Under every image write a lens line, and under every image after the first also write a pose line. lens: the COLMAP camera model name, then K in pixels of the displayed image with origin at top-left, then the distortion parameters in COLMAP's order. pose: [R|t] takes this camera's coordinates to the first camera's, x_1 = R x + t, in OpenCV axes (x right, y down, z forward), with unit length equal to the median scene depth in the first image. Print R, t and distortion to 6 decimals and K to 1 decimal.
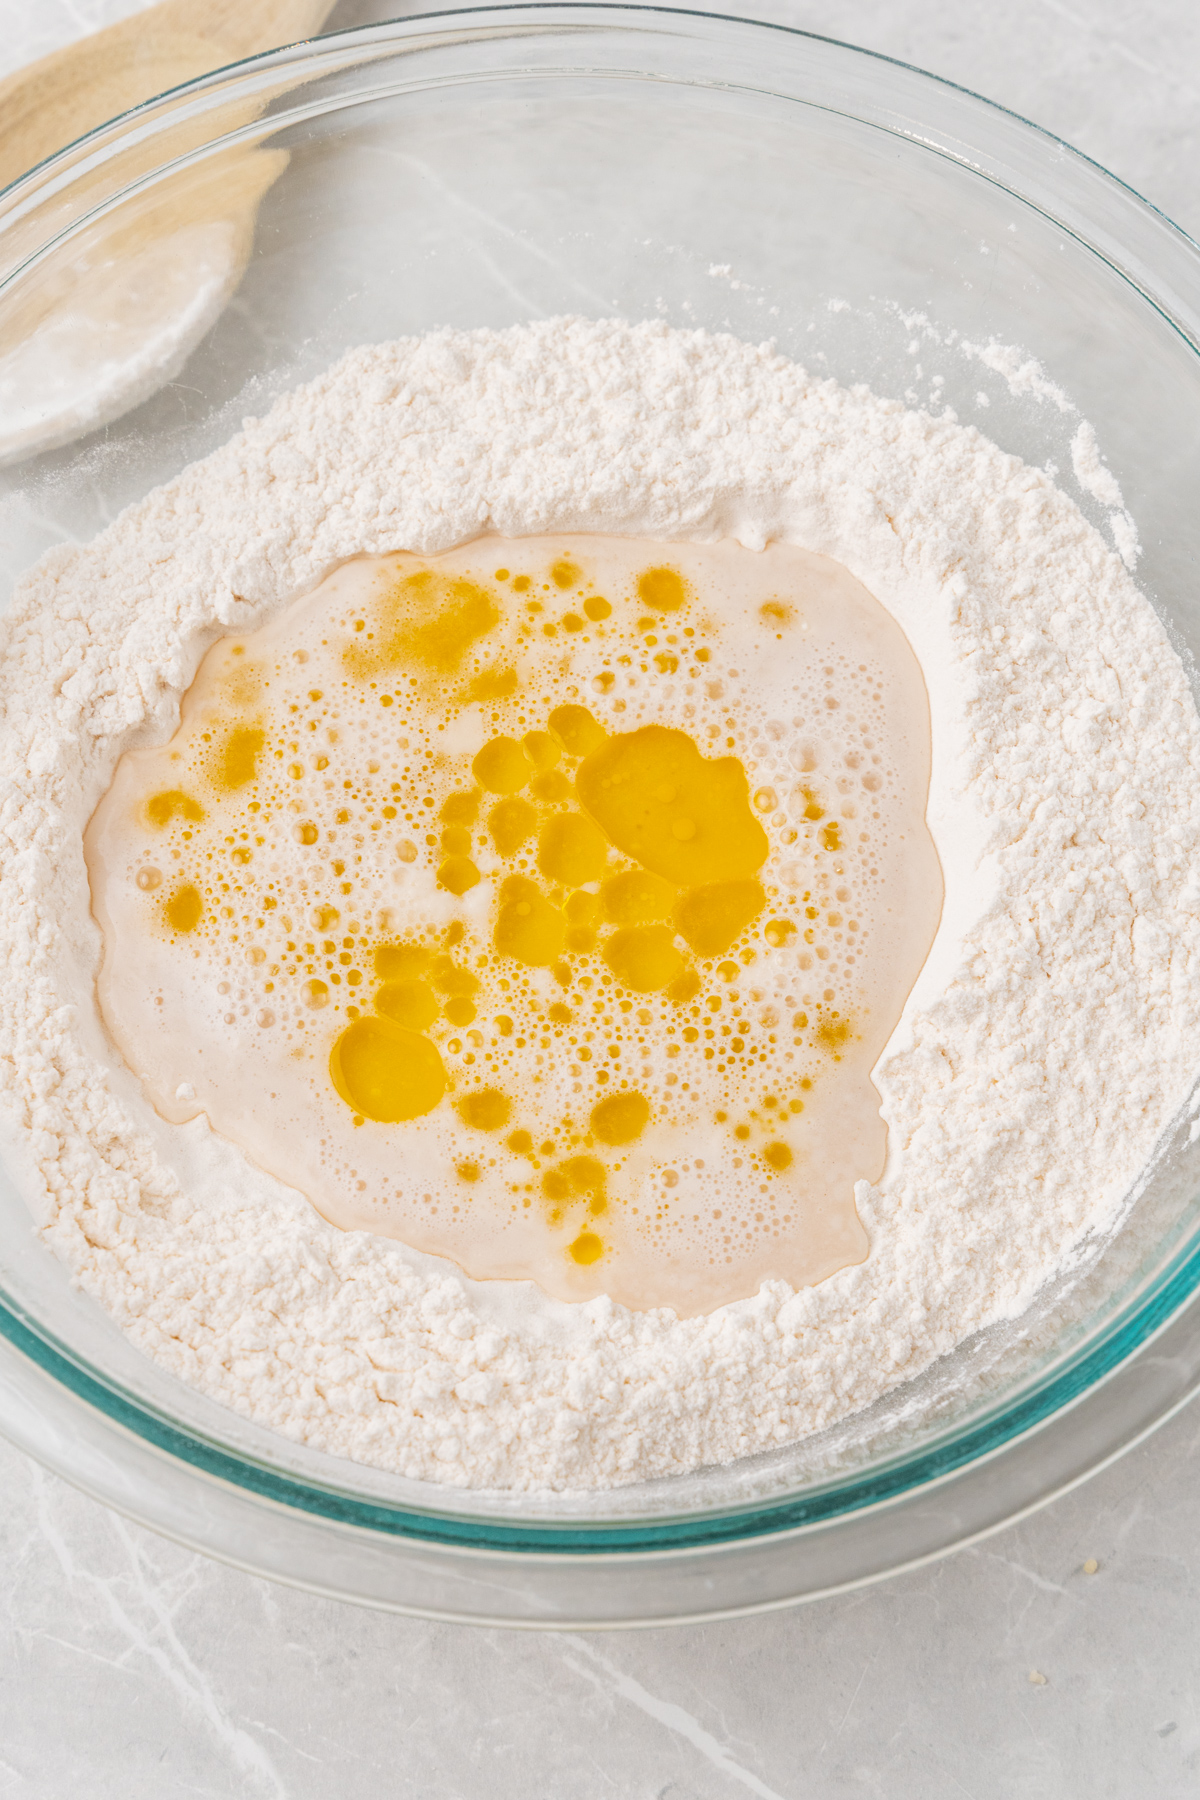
lens RADIAL K [[3510.6, 0, 602.6], [0, 3510.6, 895.5], [0, 0, 1]] dist [0.053568, 0.000000]
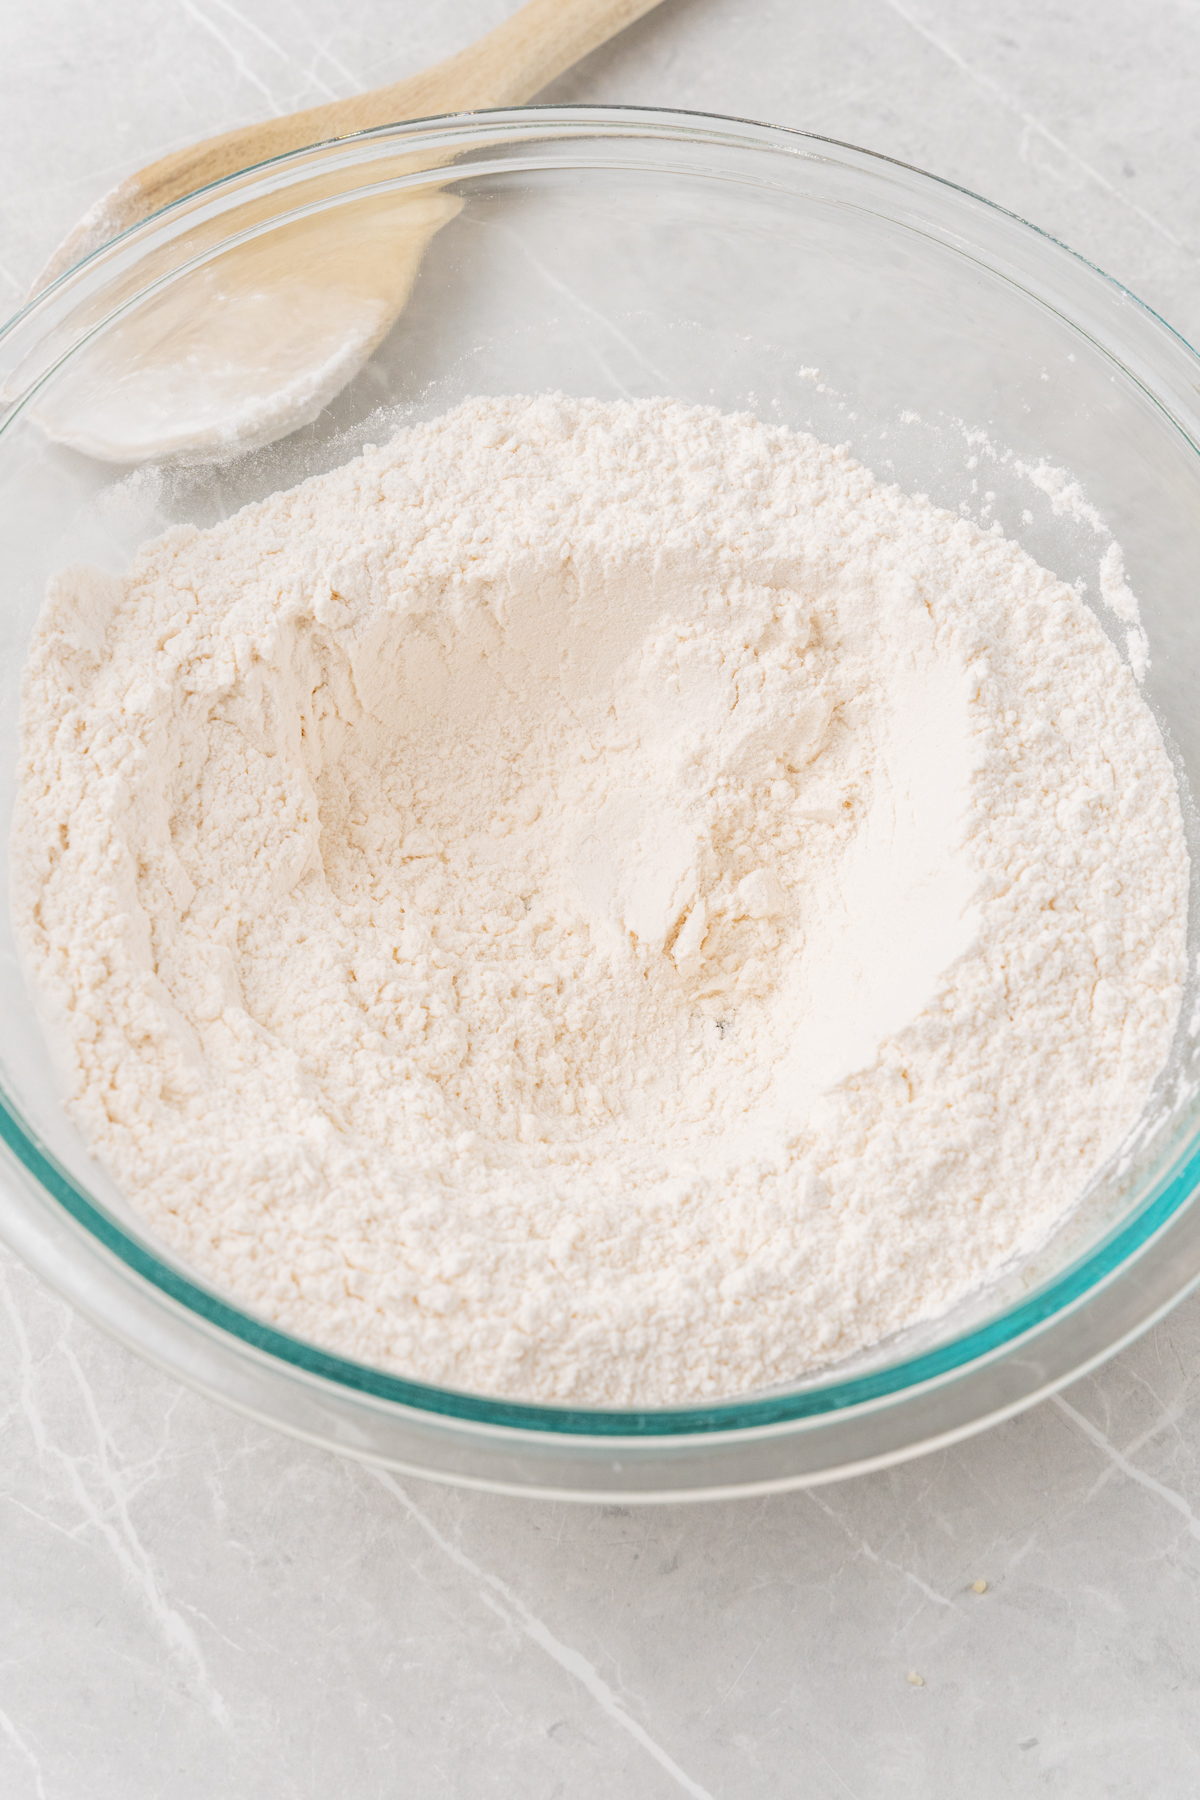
lens RADIAL K [[3510.6, 0, 610.4], [0, 3510.6, 883.1], [0, 0, 1]] dist [0.053568, 0.000000]
pose [[0.989066, 0.144595, -0.028989, 0.027994], [-0.146821, 0.983939, -0.101529, 0.106917], [0.013843, 0.104675, 0.994410, -0.091068]]
